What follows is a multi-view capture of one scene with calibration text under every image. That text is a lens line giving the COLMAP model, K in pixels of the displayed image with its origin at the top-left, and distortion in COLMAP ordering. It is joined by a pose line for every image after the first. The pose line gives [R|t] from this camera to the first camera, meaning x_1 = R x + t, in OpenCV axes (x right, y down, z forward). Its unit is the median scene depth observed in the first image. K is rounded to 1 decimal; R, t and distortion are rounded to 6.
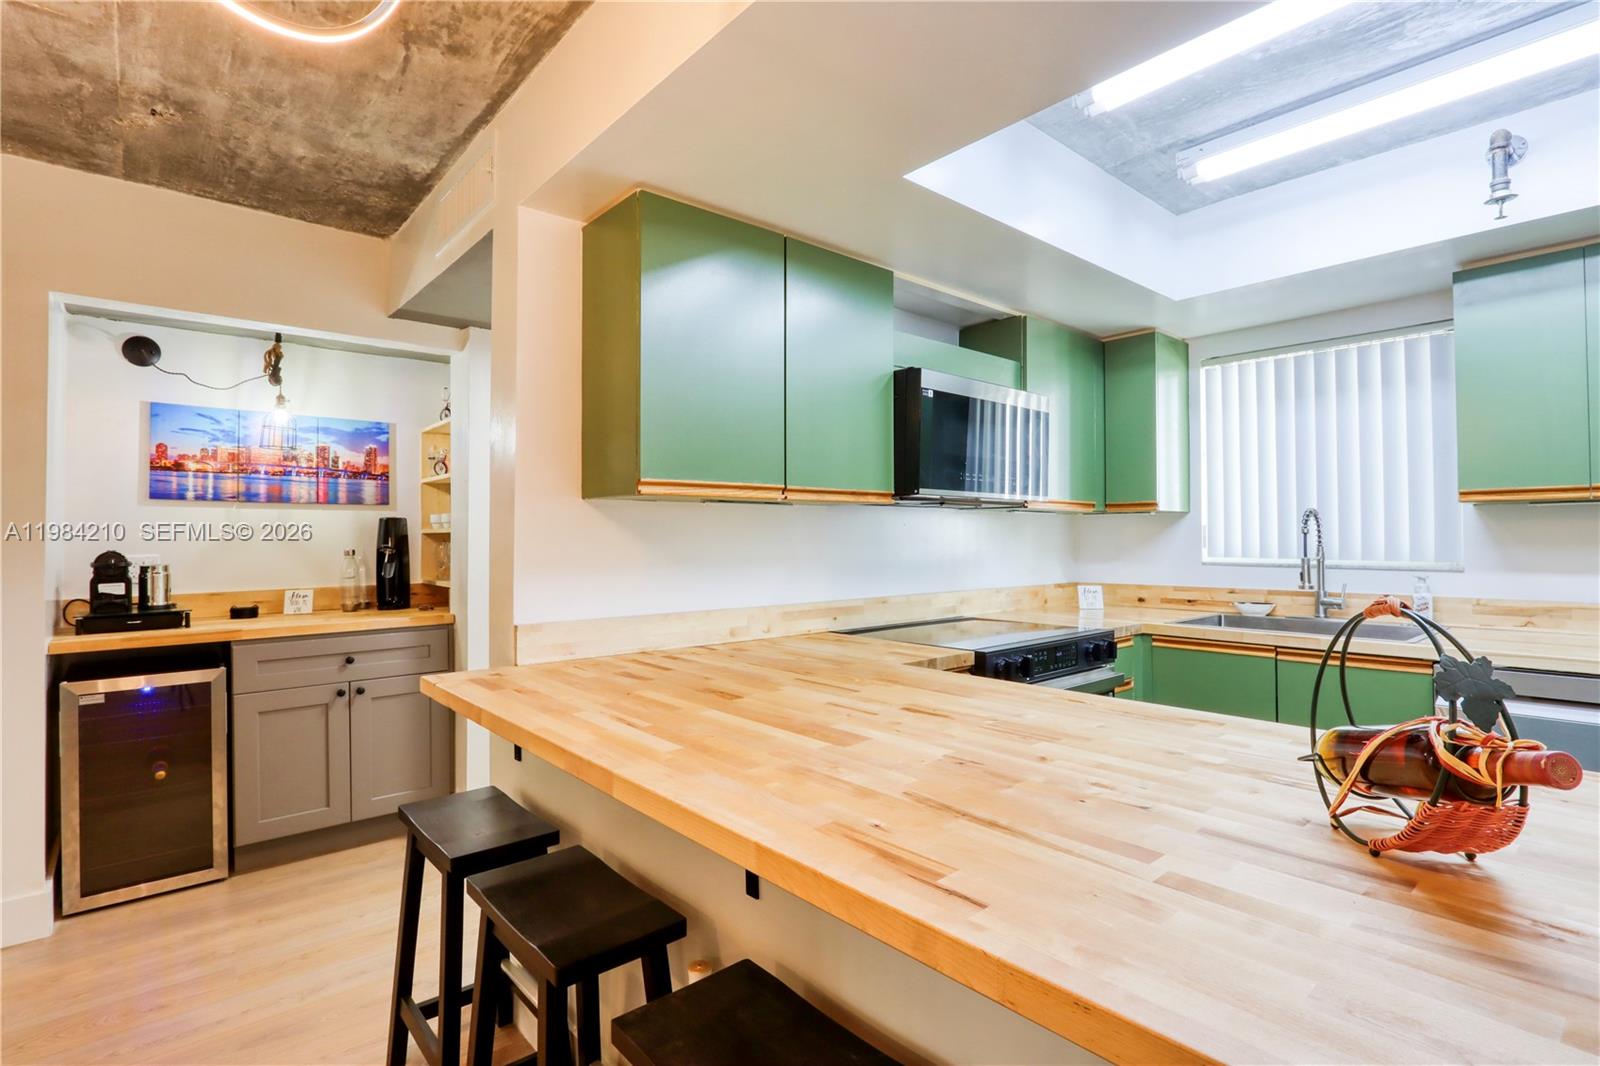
lens RADIAL K [[765.0, 0, 794.4], [0, 765.0, 527.2], [0, 0, 1]] dist [-0.018505, 0.001847]
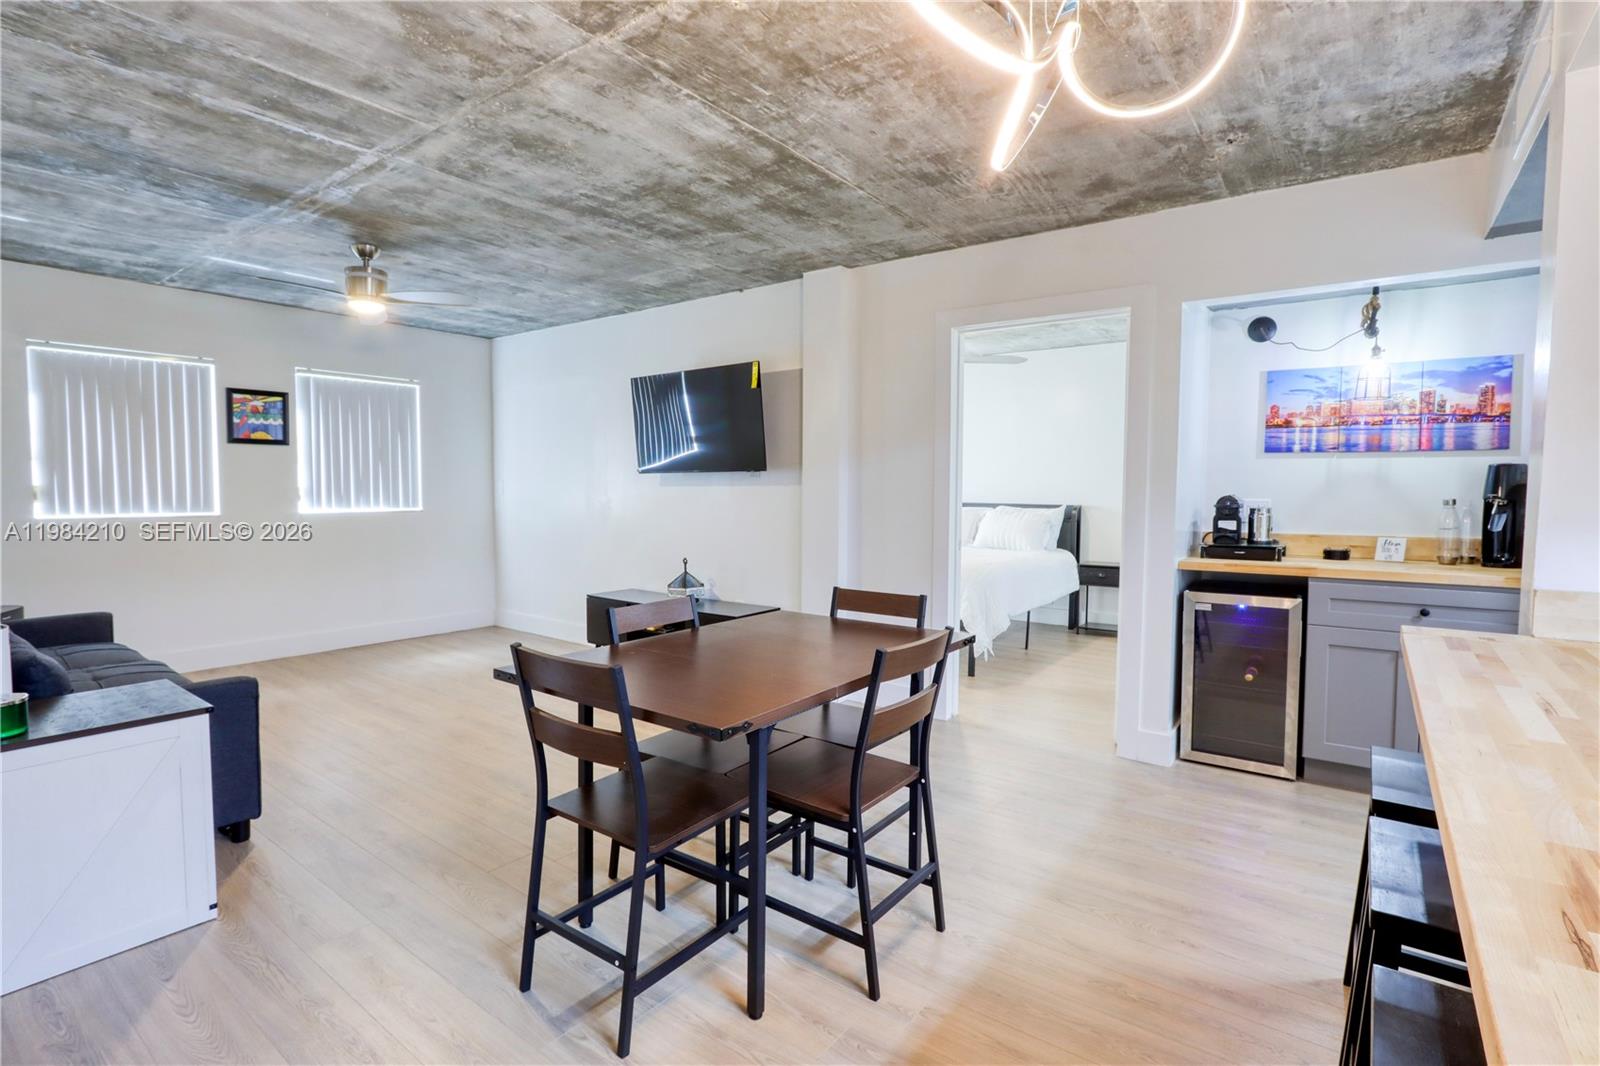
lens RADIAL K [[765.0, 0, 794.4], [0, 765.0, 527.2], [0, 0, 1]] dist [-0.018505, 0.001847]
pose [[0.207924, 0.058238, -0.976410, 0.175750], [0.006323, 0.998125, 0.060880, 0.002540], [0.978125, -0.018833, 0.207166, 0.016941]]
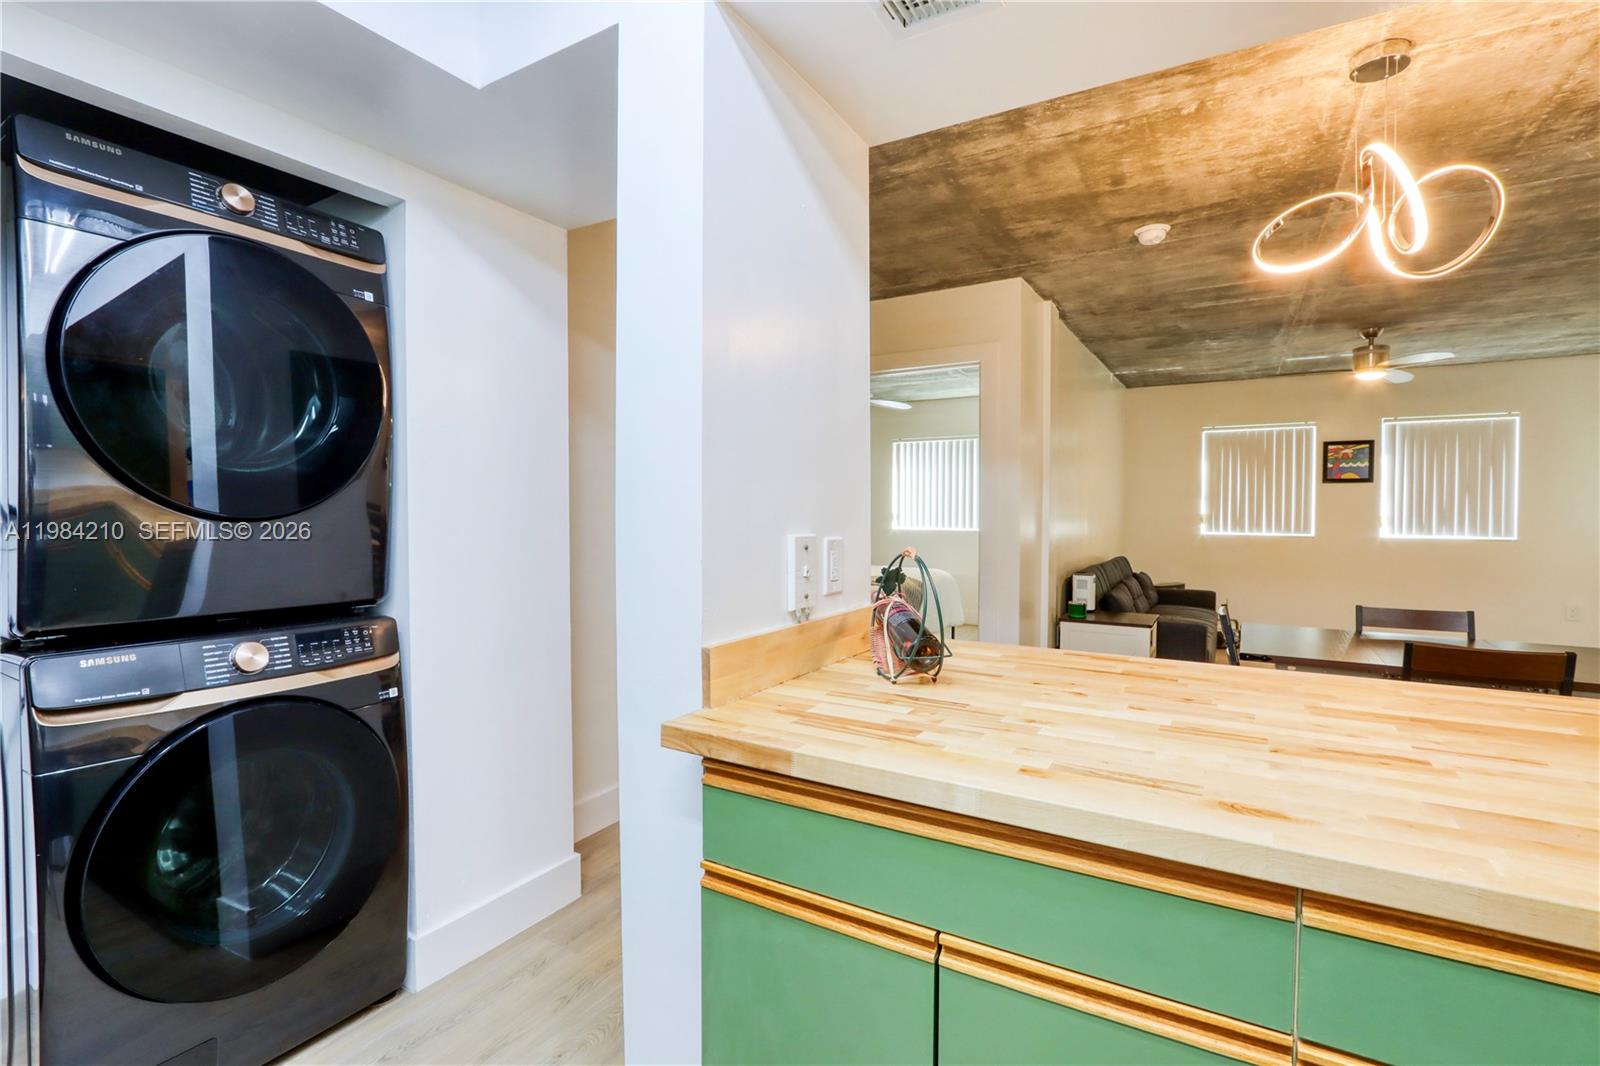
lens RADIAL K [[737.8, 0, 795.4], [0, 737.8, 528.6], [0, 0, 1]] dist [-0.016048, 0.000566]
pose [[-0.949607, 0.010359, -0.313273, 0.424359], [0.005643, 0.999857, 0.015959, 0.002481], [0.313393, 0.013387, -0.949529, 0.687042]]
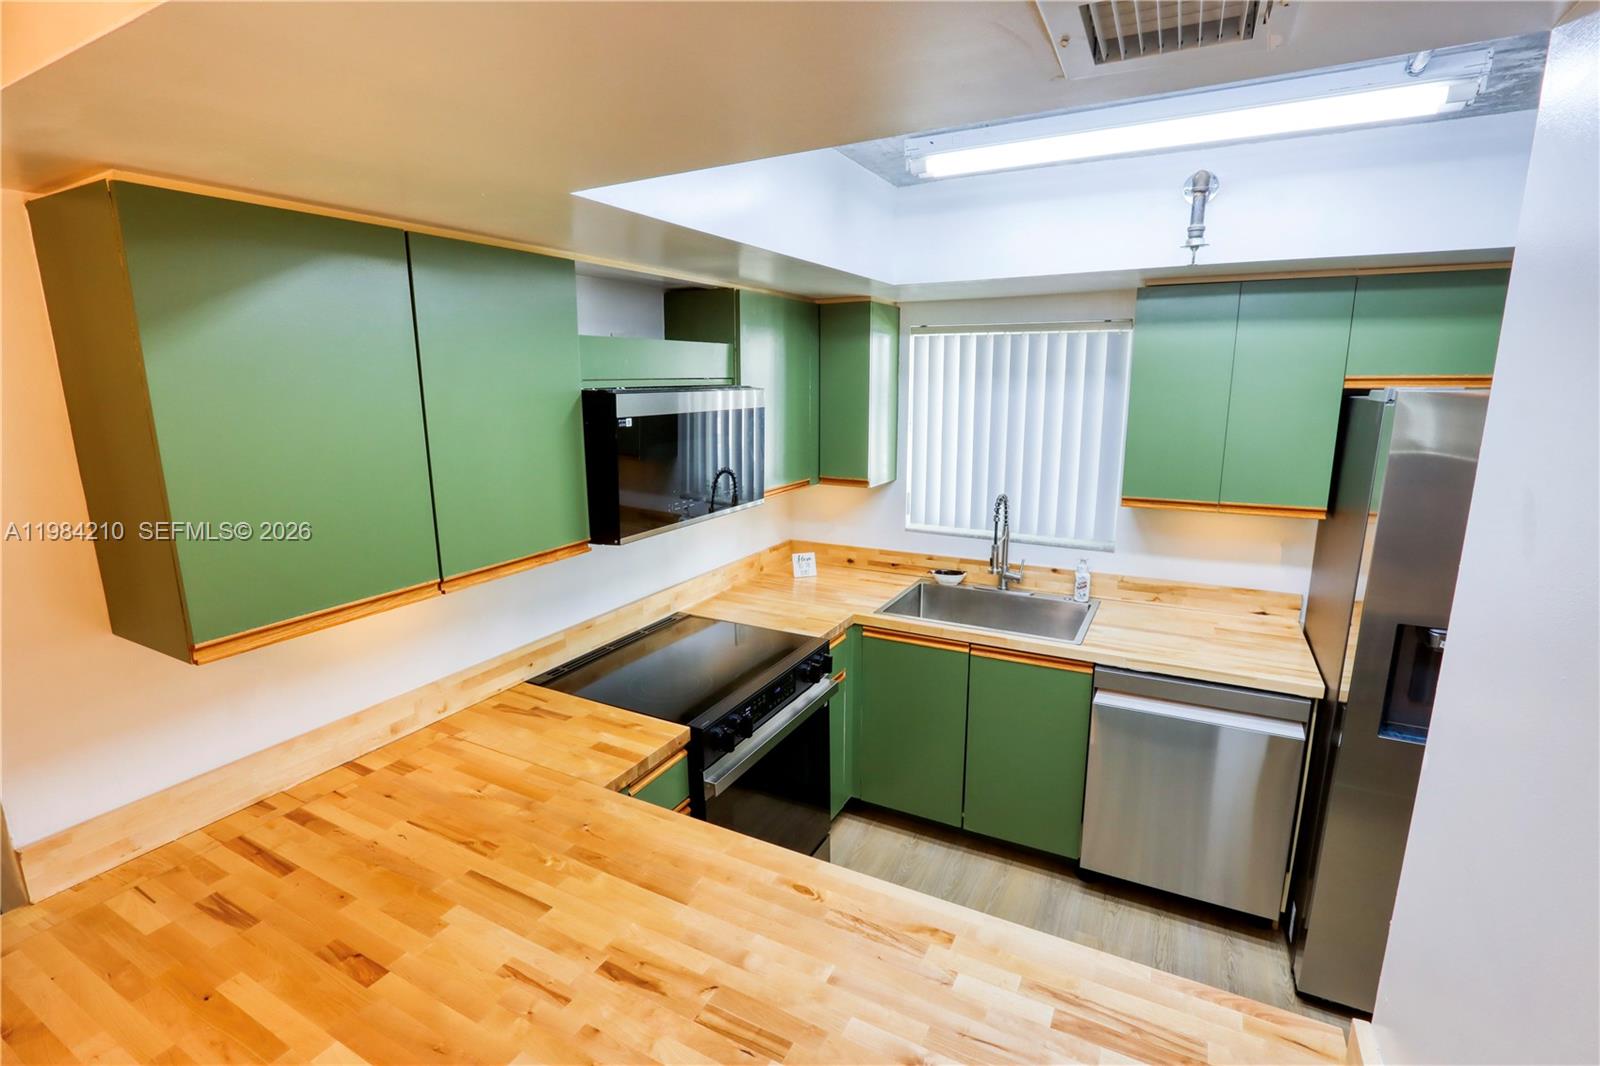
lens RADIAL K [[737.8, 0, 795.4], [0, 737.8, 528.6], [0, 0, 1]] dist [-0.016048, 0.000566]
pose [[0.932538, -0.075207, 0.353152, 0.044375], [-0.002150, 0.976894, 0.213715, -0.183816], [-0.361065, -0.200057, 0.910829, 0.149388]]
